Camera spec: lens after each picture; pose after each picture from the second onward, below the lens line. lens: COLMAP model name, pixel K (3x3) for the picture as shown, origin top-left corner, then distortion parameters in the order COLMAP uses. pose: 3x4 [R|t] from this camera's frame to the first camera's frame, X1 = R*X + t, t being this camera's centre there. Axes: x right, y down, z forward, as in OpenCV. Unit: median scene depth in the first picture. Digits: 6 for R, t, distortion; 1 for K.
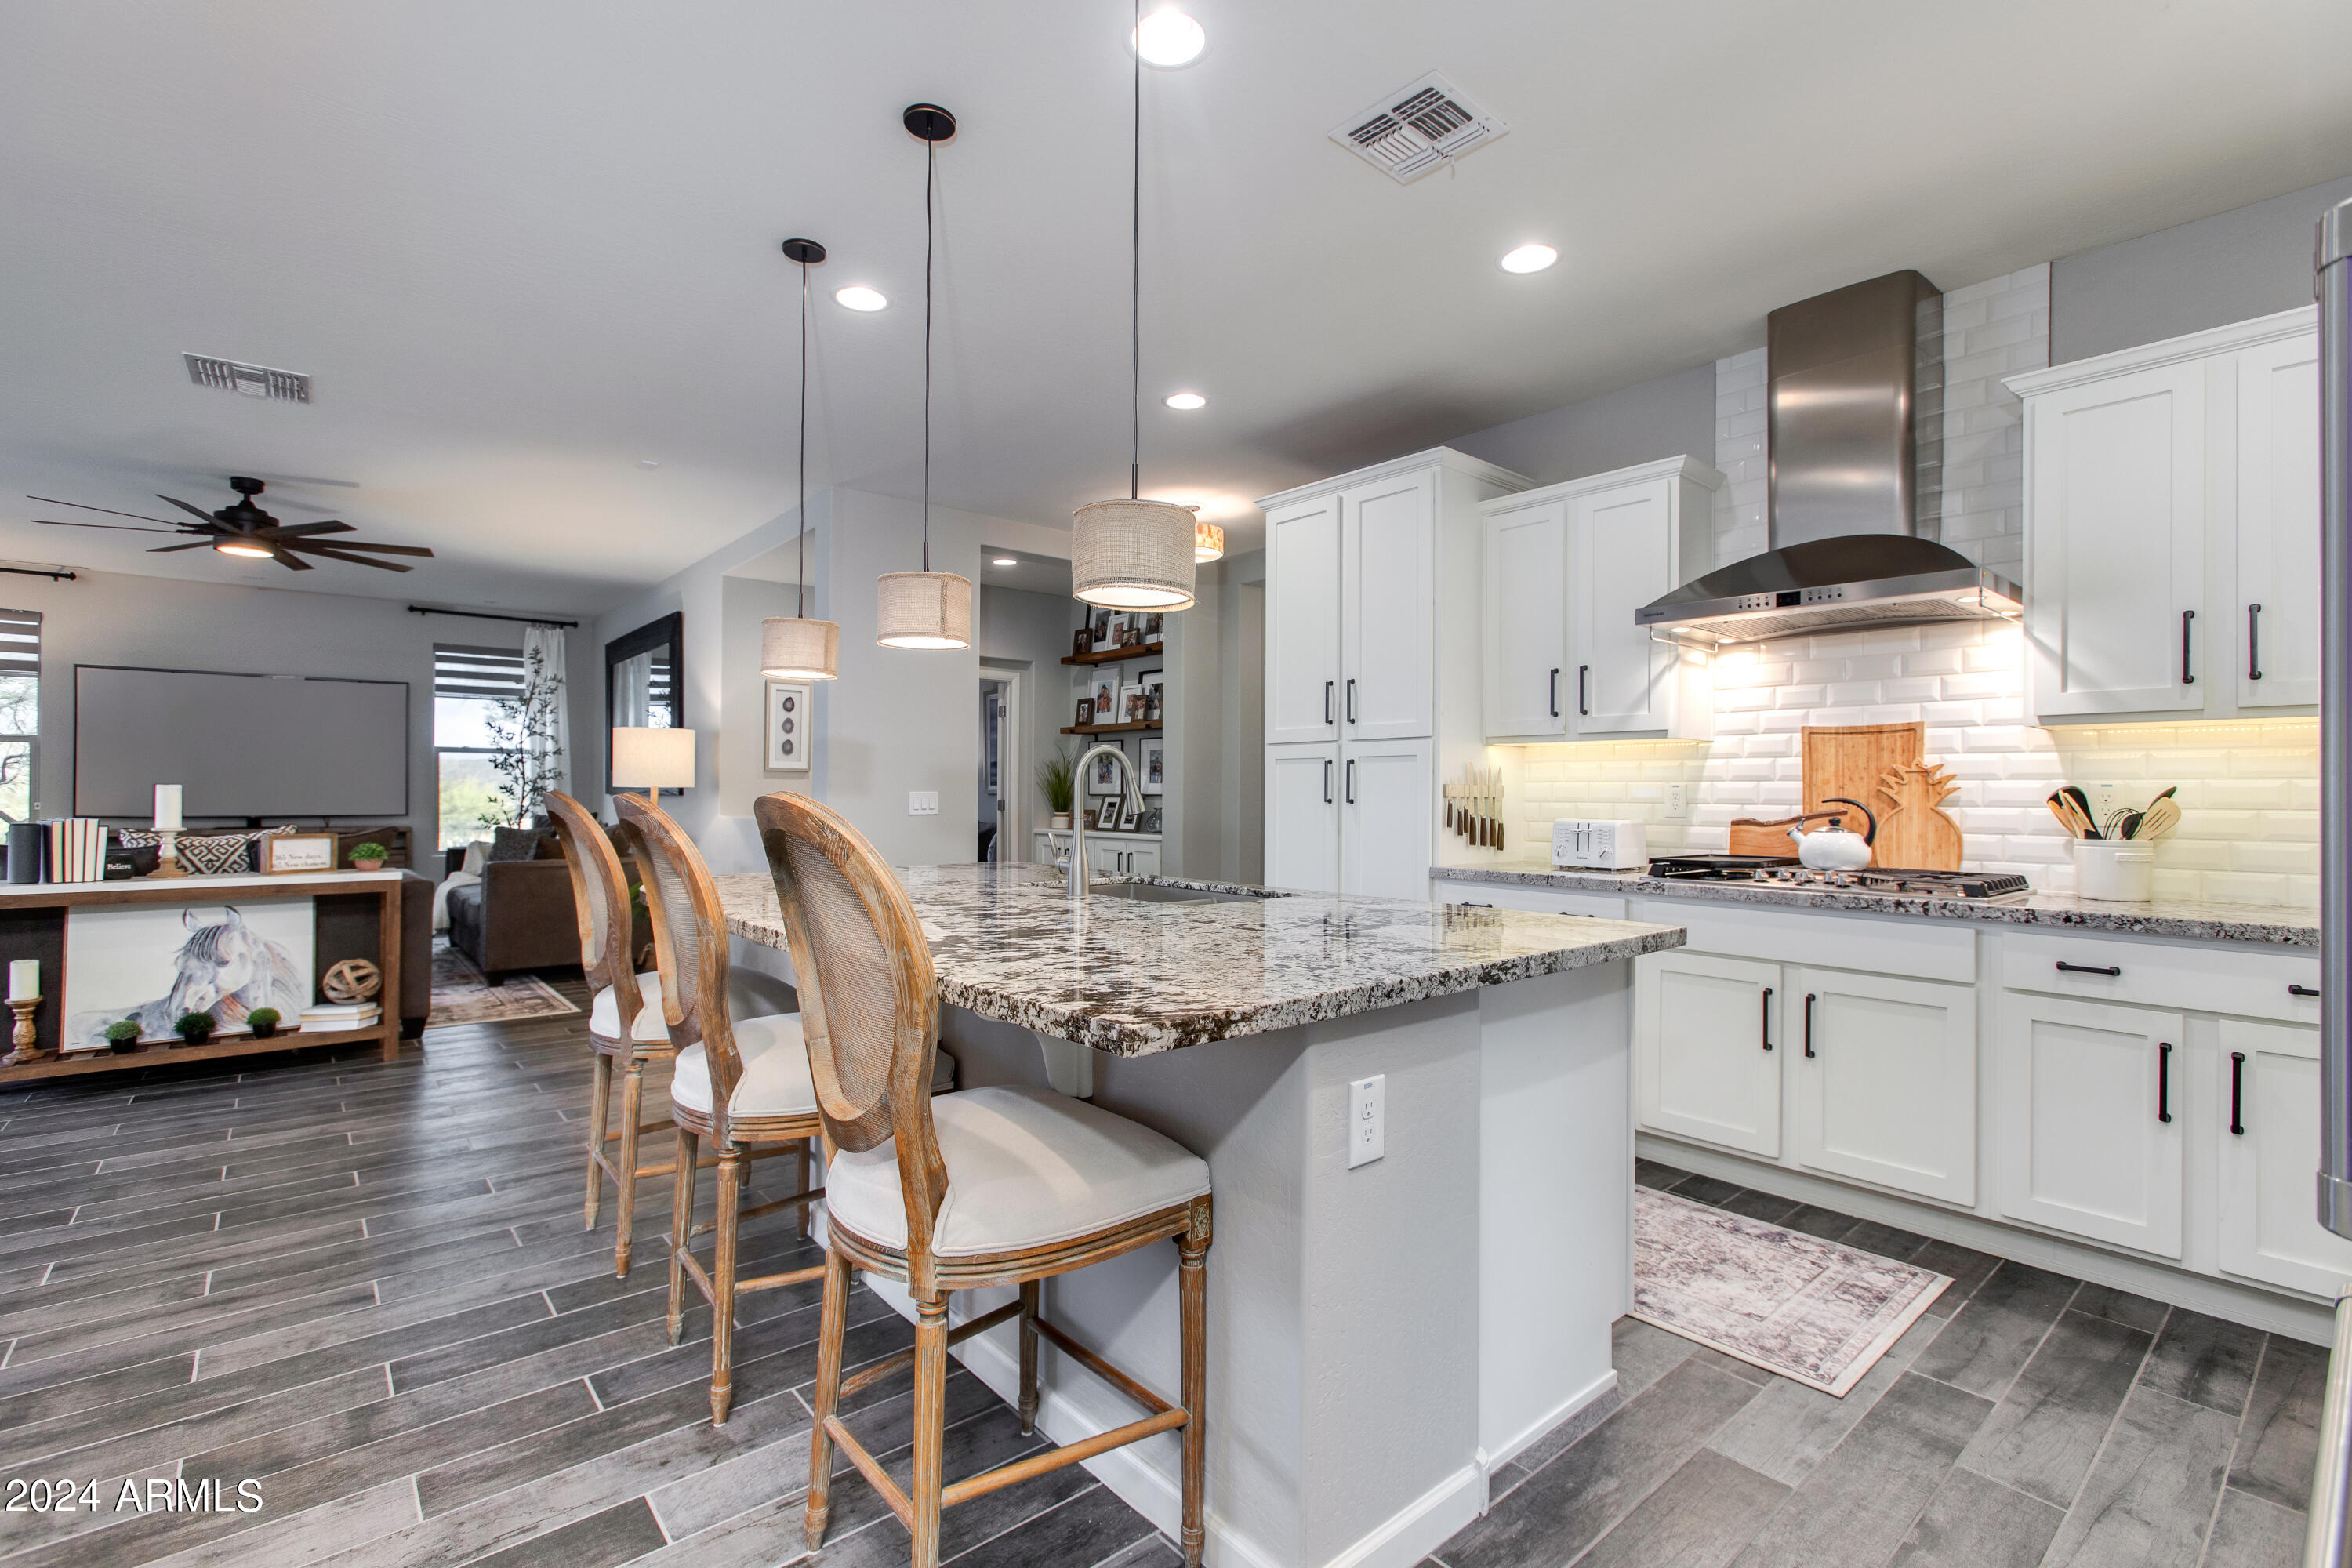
lens RADIAL K [[1066.2, 0, 1165.9], [0, 1066.2, 783.3], [0, 0, 1]] dist [-0.004621, 0.000292]
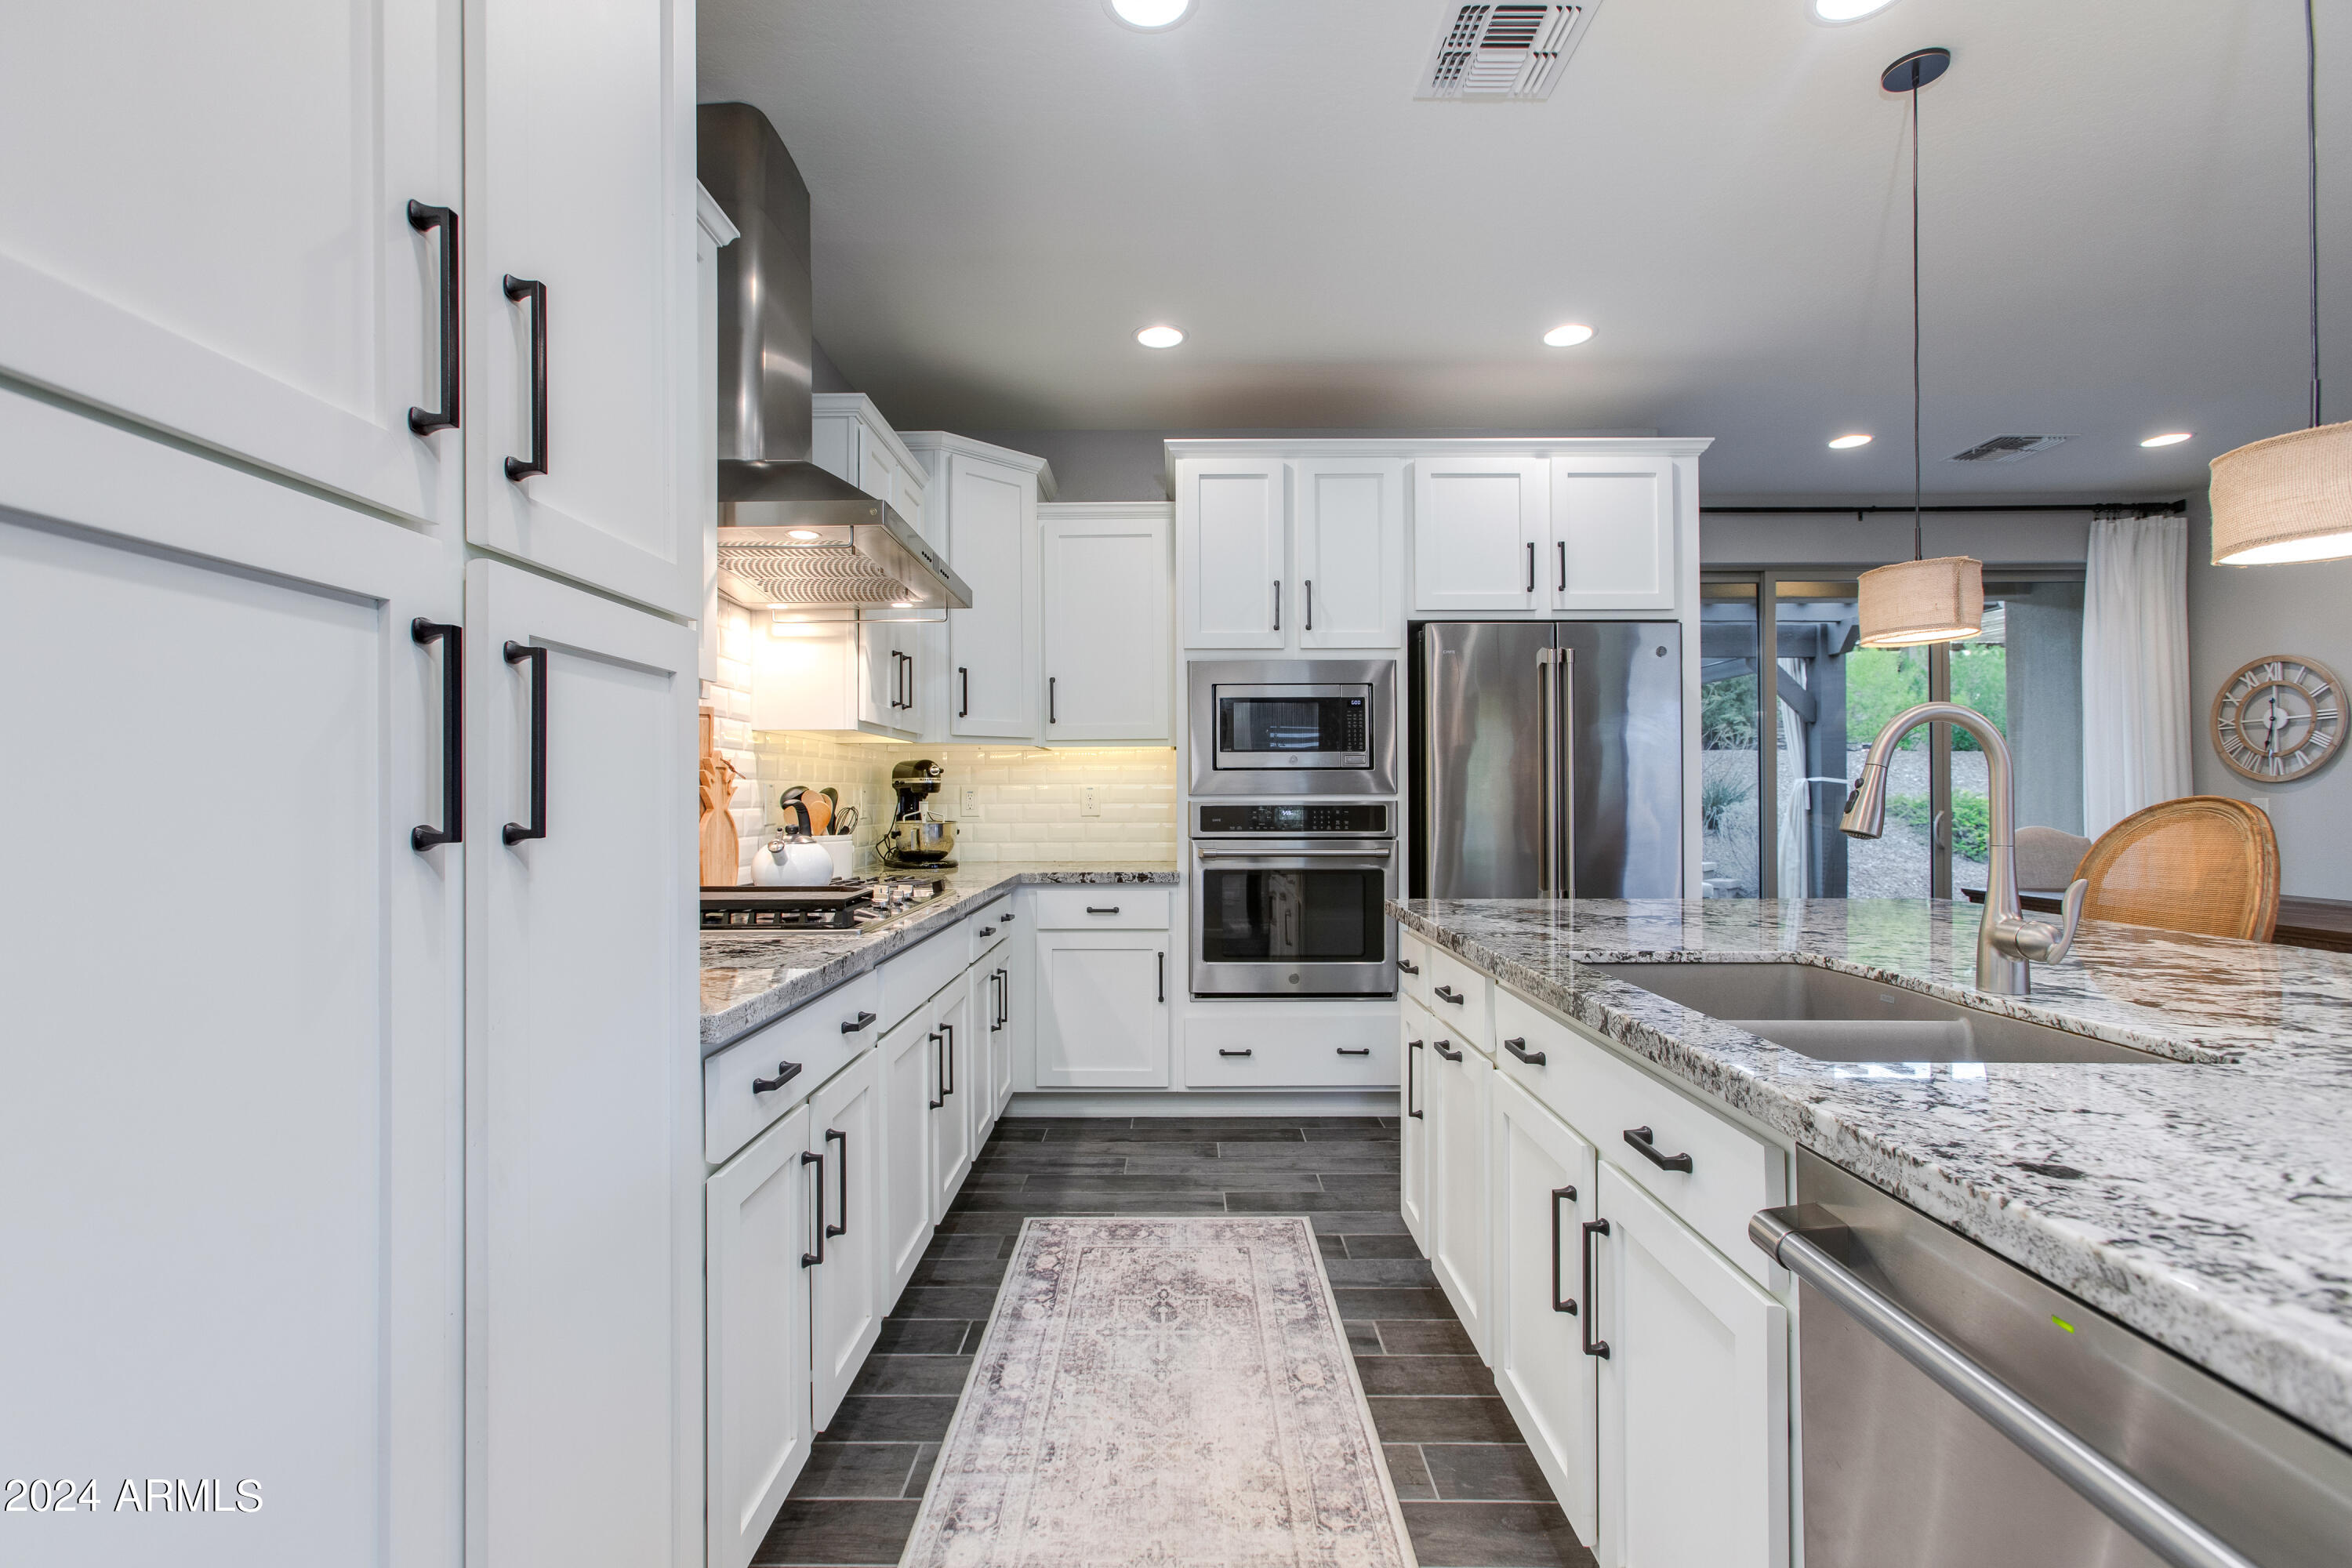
lens RADIAL K [[1066.2, 0, 1165.9], [0, 1066.2, 783.3], [0, 0, 1]] dist [-0.004621, 0.000292]
pose [[-0.761414, 0.006365, 0.648234, -0.088318], [-0.005199, 0.999860, -0.015923, 0.012849], [-0.648245, -0.015494, -0.761274, 1.340195]]
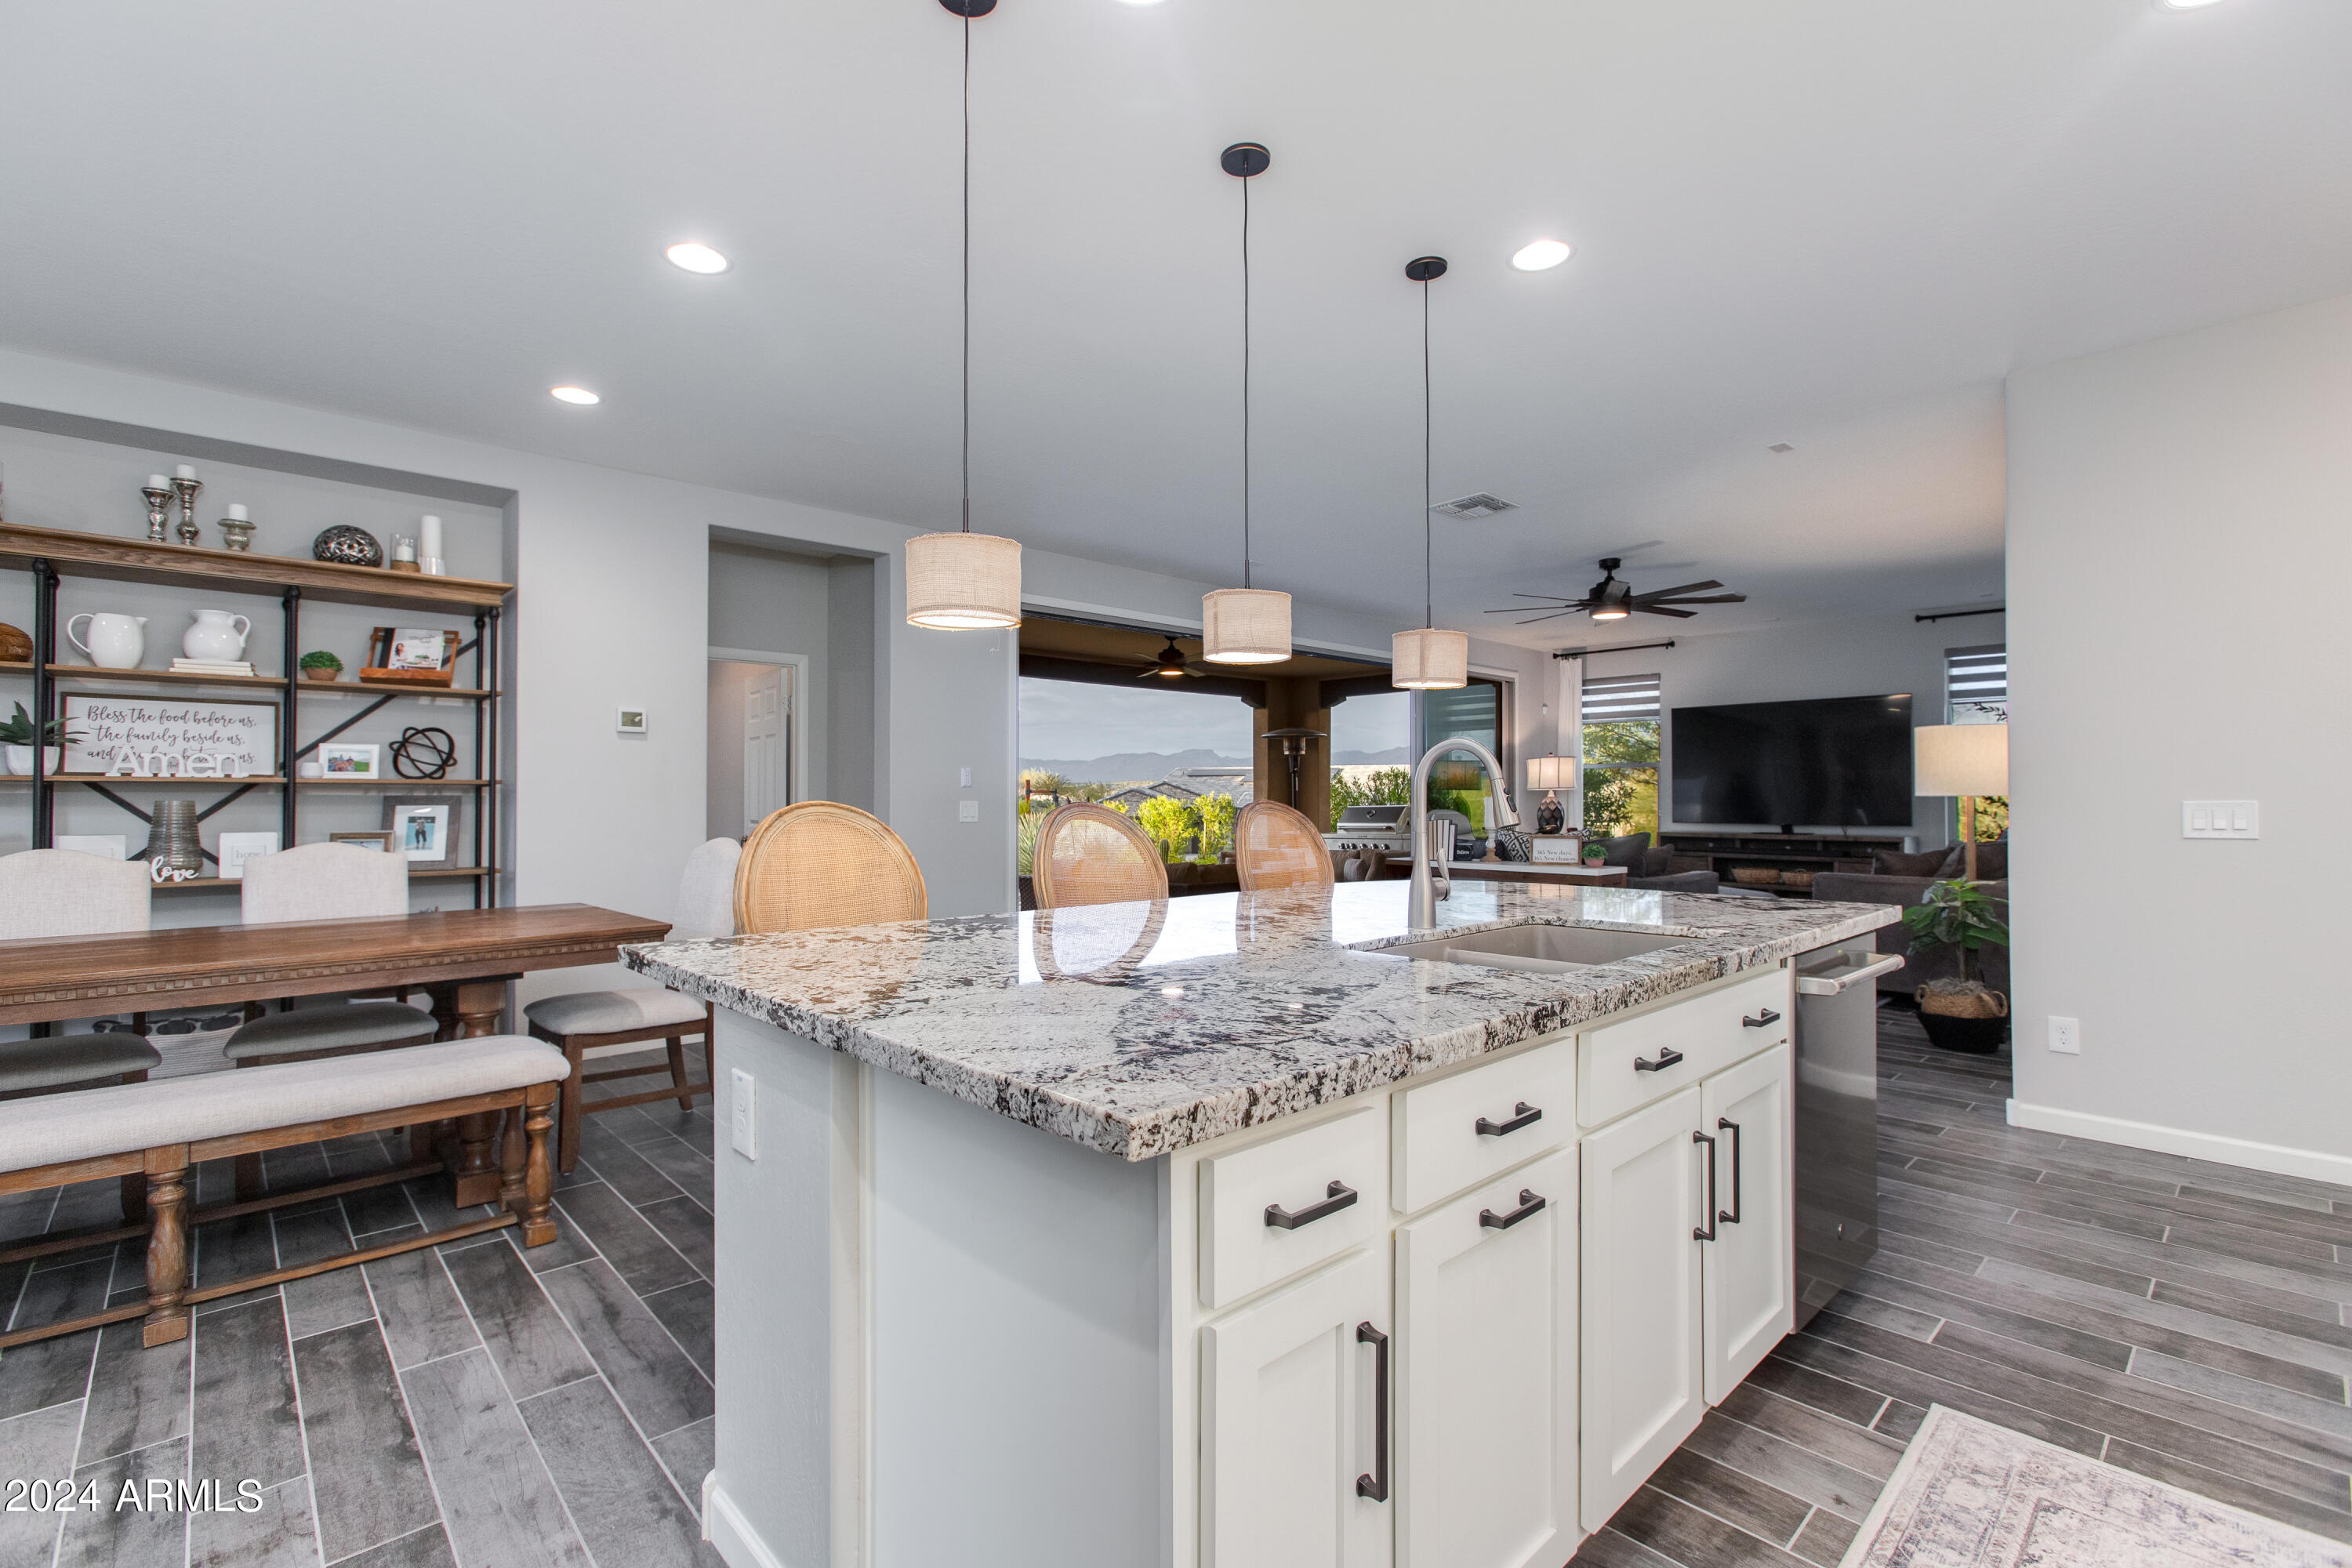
lens RADIAL K [[1044.5, 0, 1165.4], [0, 1044.5, 785.9], [0, 0, 1]] dist [-0.026150, 0.015883]
pose [[0.051977, -0.016565, -0.998511, 0.561088], [0.008191, 0.999836, -0.016161, 0.006426], [0.998615, -0.007339, 0.052104, 0.618097]]
